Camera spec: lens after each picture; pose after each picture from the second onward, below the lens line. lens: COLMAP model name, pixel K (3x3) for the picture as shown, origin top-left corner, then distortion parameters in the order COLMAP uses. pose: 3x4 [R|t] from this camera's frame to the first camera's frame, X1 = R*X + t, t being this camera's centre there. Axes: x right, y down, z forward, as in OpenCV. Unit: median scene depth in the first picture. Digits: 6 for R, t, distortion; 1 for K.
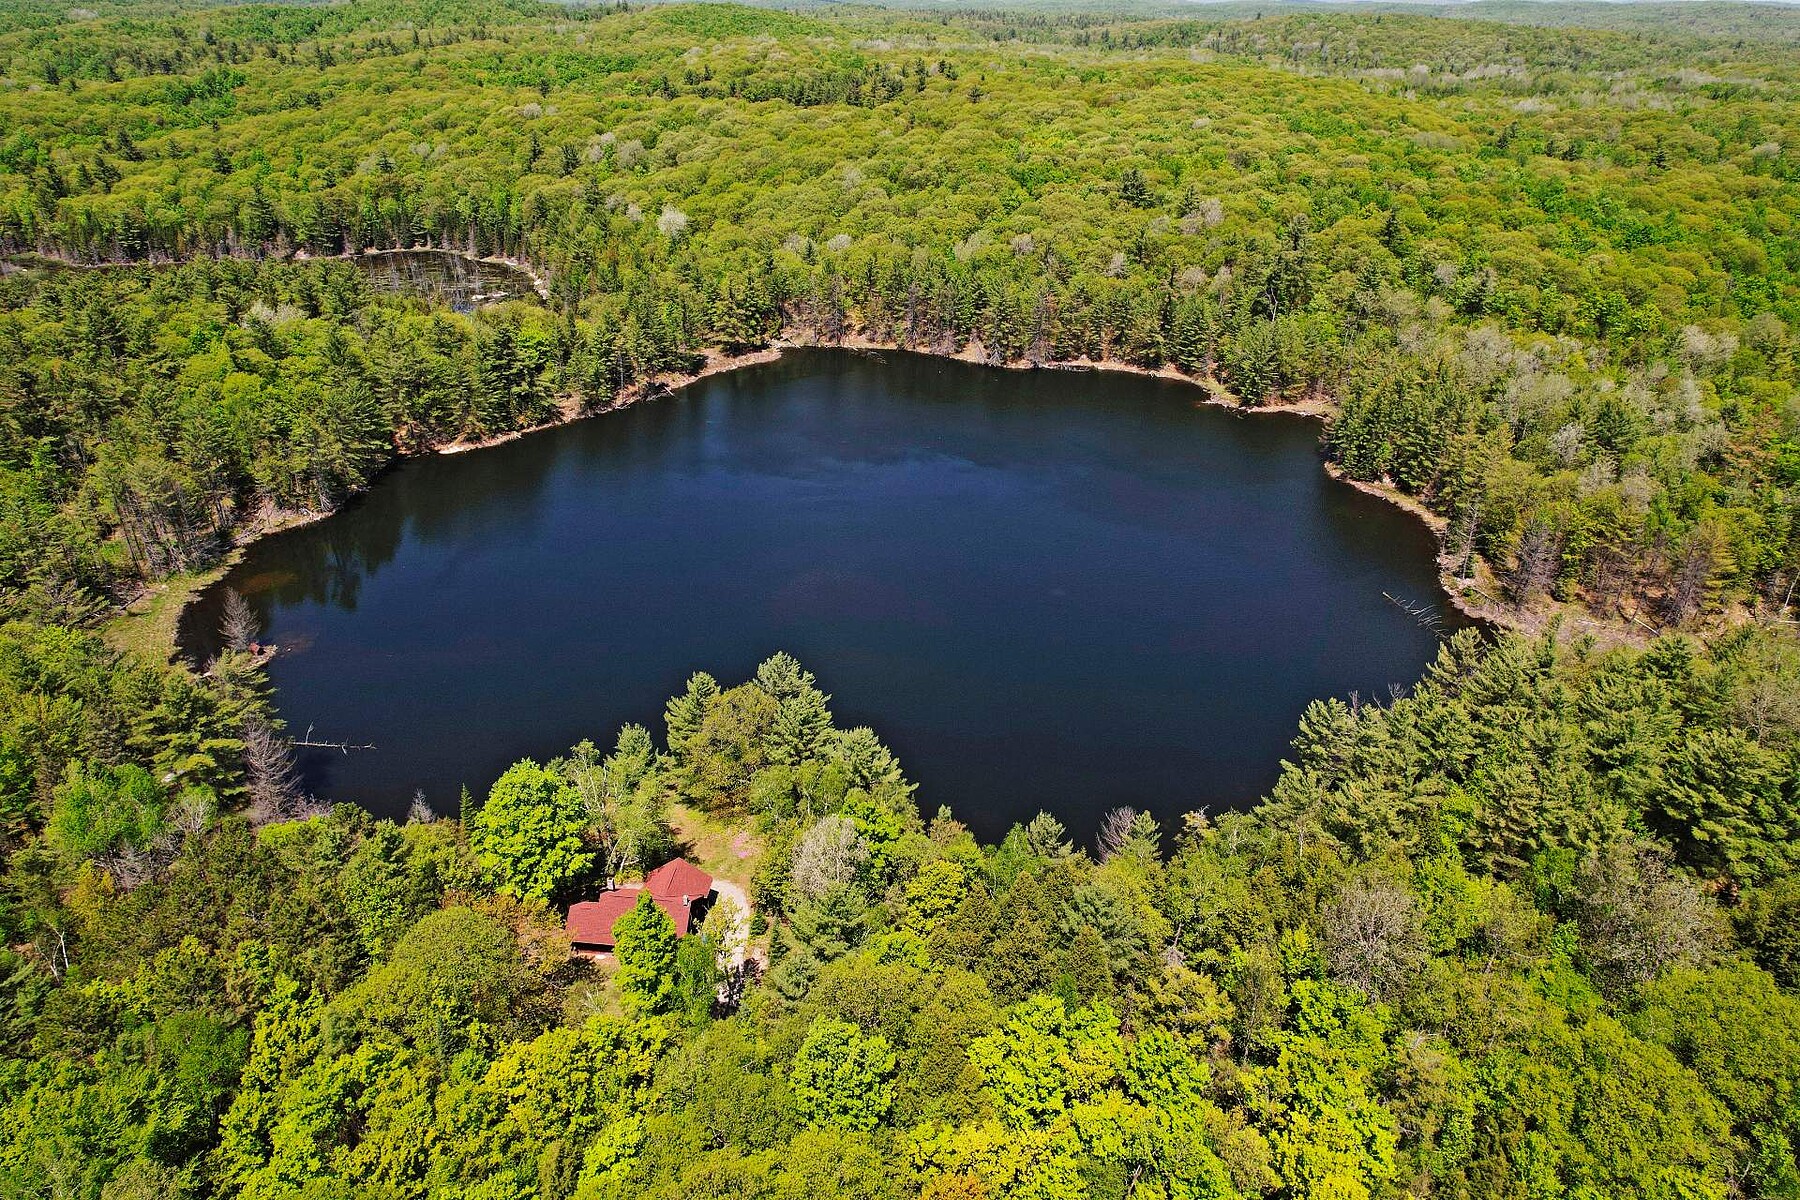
lens RADIAL K [[1144.0, 0, 900.0], [0, 1144.0, 600.0], [0, 0, 1]] dist [-0.087417, 0.078121]
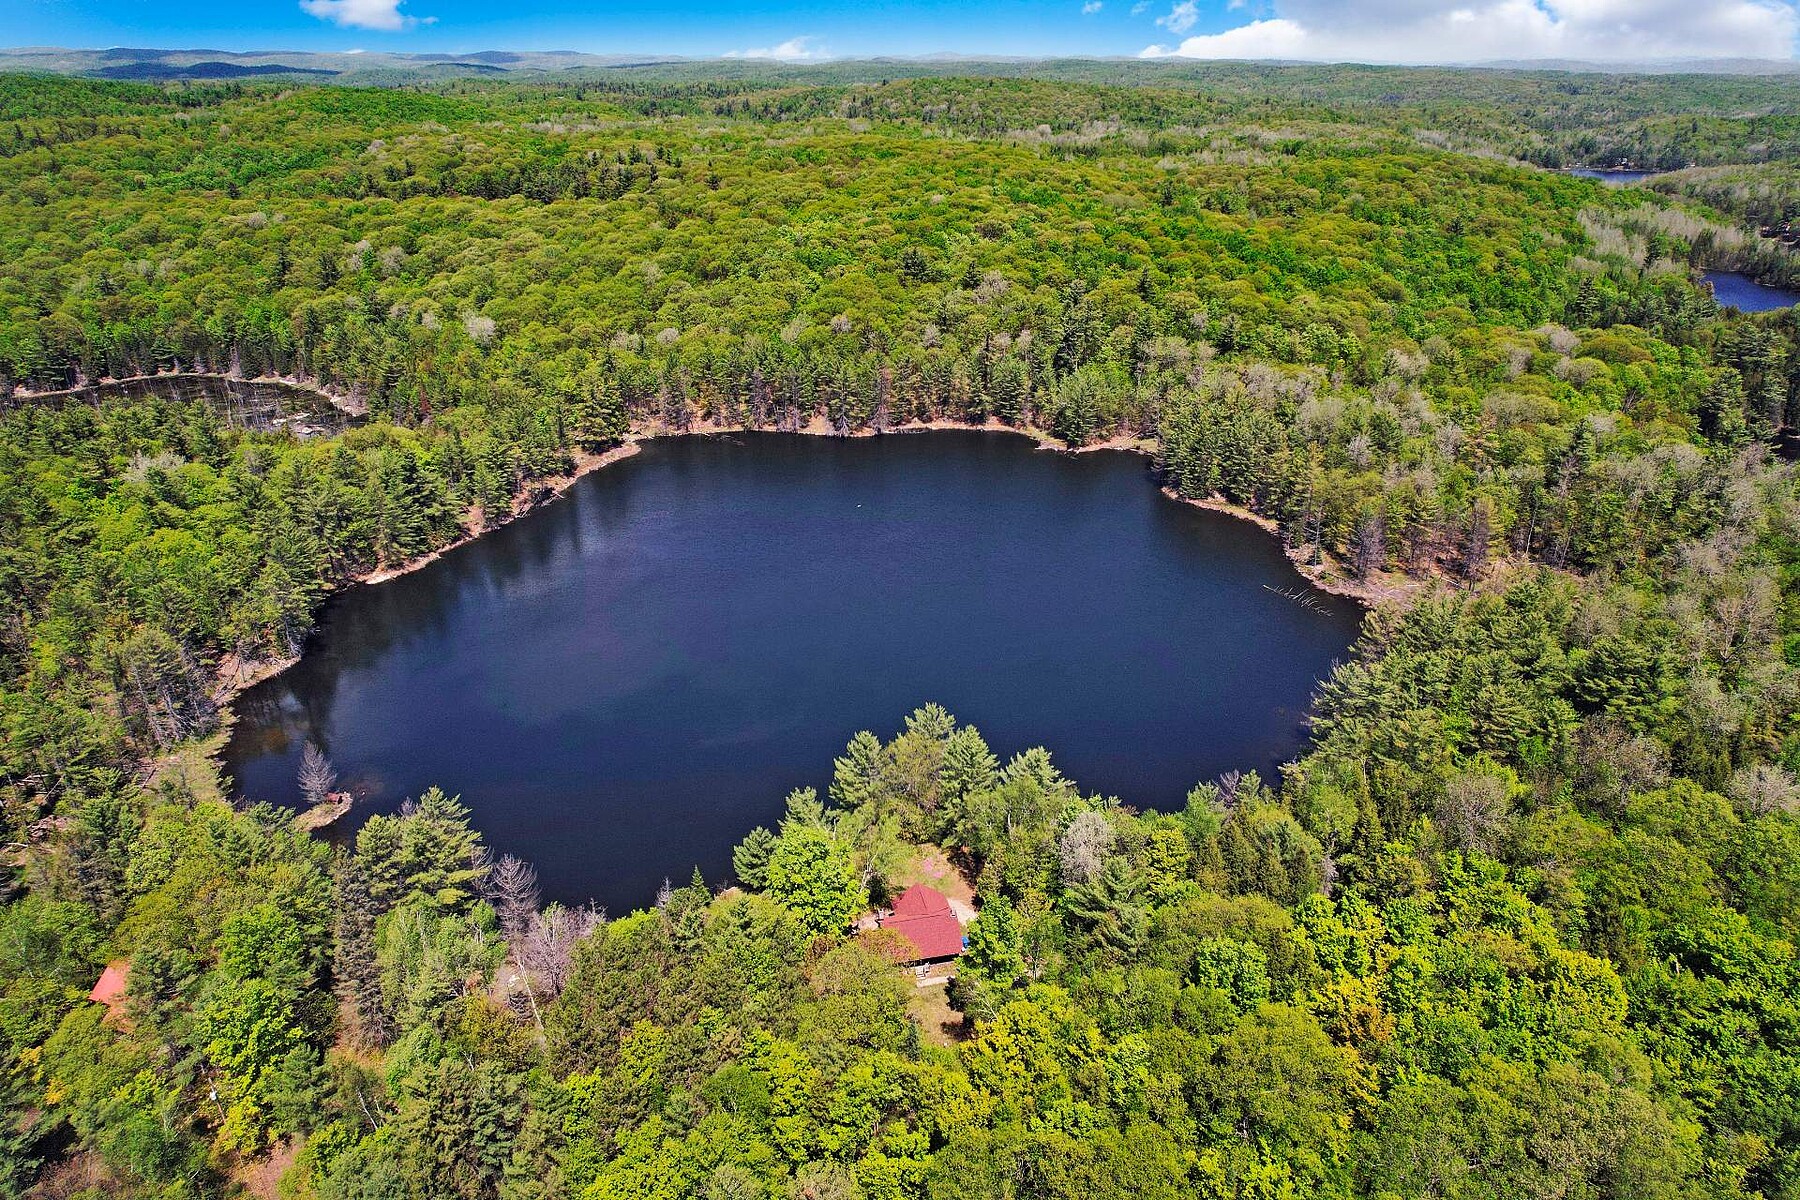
lens RADIAL K [[1144.0, 0, 900.0], [0, 1144.0, 600.0], [0, 0, 1]] dist [-0.087417, 0.078121]
pose [[0.949777, -0.144608, 0.277512, -0.199406], [0.156975, 0.987340, -0.022753, -0.016626], [-0.270709, 0.065173, 0.960453, -0.063722]]
